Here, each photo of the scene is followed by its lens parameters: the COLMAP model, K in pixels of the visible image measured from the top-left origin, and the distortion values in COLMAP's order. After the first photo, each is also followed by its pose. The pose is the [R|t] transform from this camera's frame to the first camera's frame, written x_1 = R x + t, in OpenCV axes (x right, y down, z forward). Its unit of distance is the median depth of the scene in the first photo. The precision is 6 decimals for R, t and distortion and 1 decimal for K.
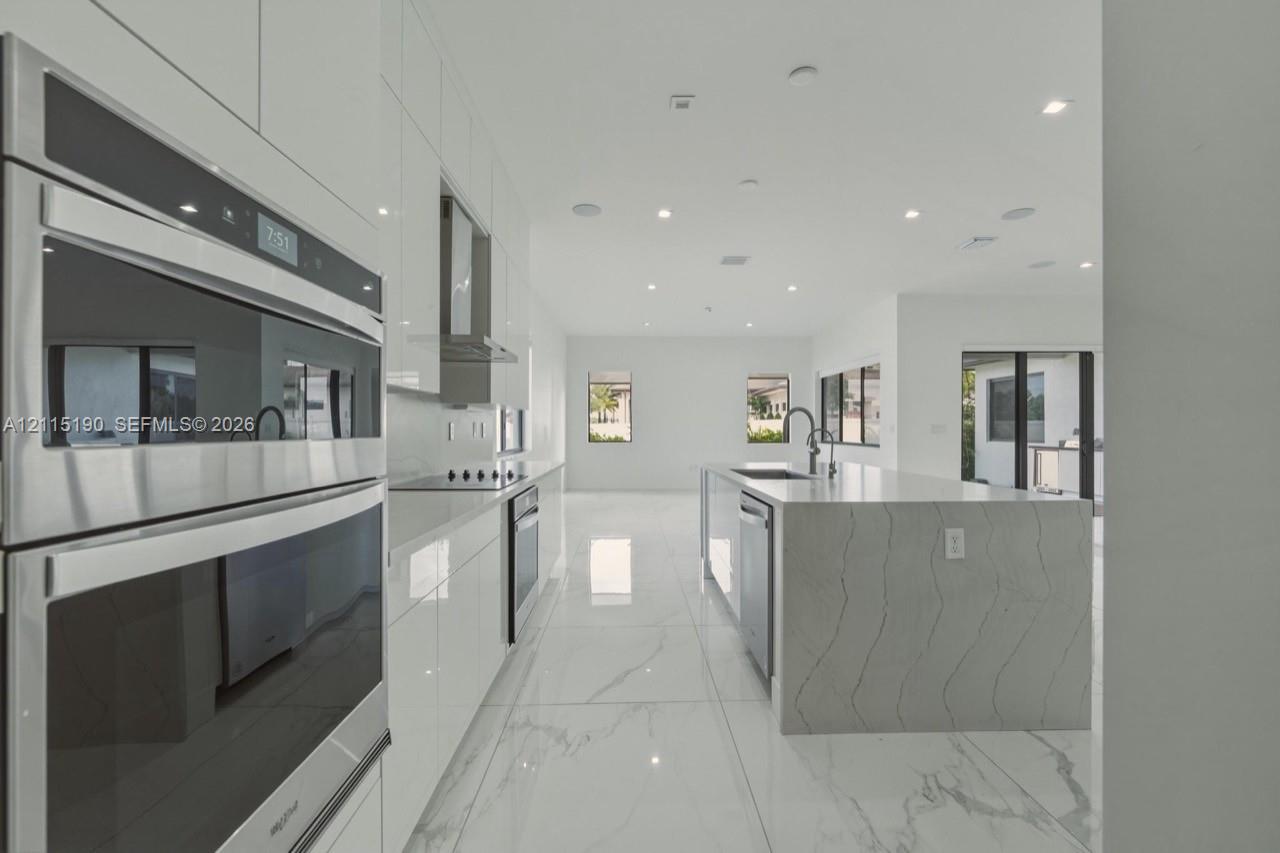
lens RADIAL K [[534.6, 0, 640.0], [0, 534.6, 426.5], [0, 0, 1]] dist [-0.000596, -0.000310]
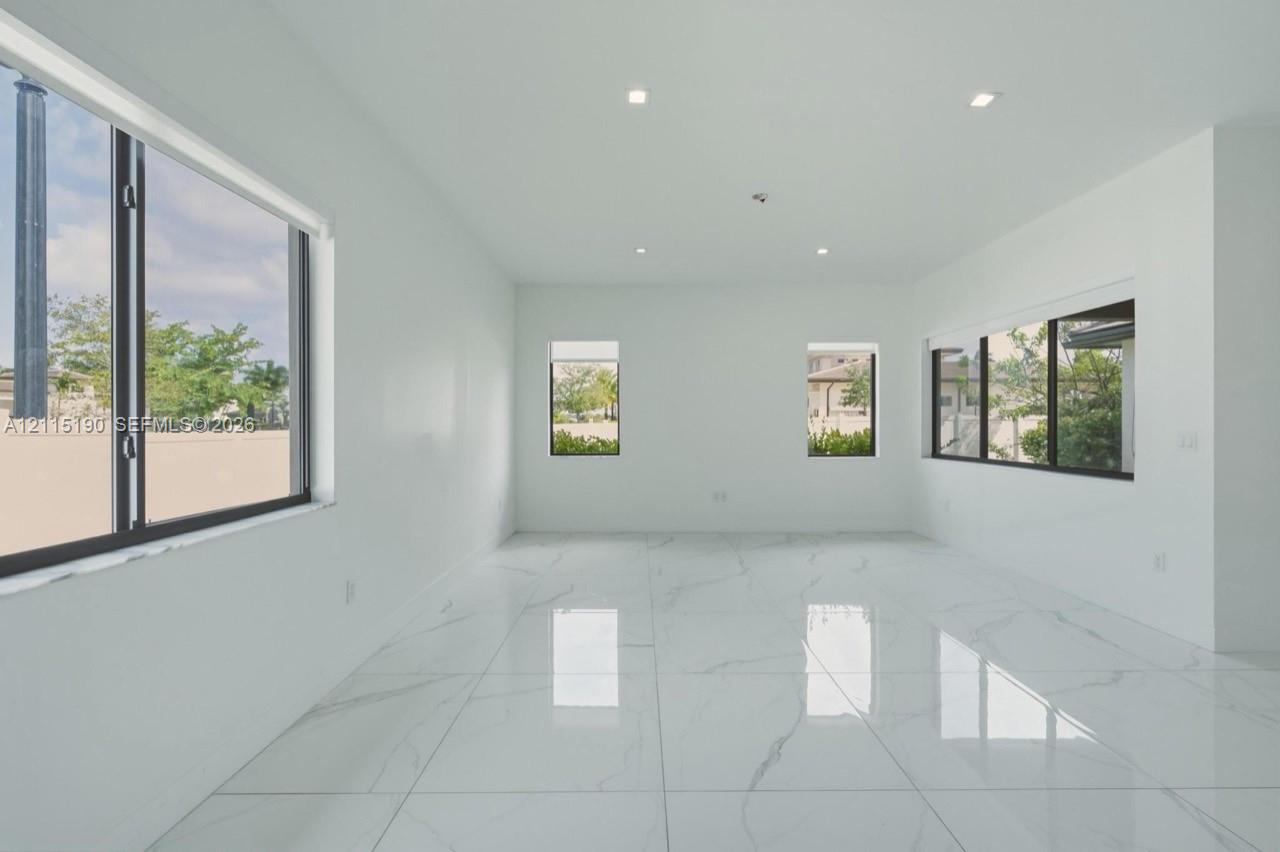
lens RADIAL K [[534.6, 0, 640.0], [0, 534.6, 426.0], [0, 0, 1]] dist [-0.000596, -0.000310]
pose [[0.999765, -0.003856, -0.021355, 0.020908], [0.003936, 0.999985, 0.003696, -0.007942], [0.021340, -0.003779, 0.999765, 0.387349]]
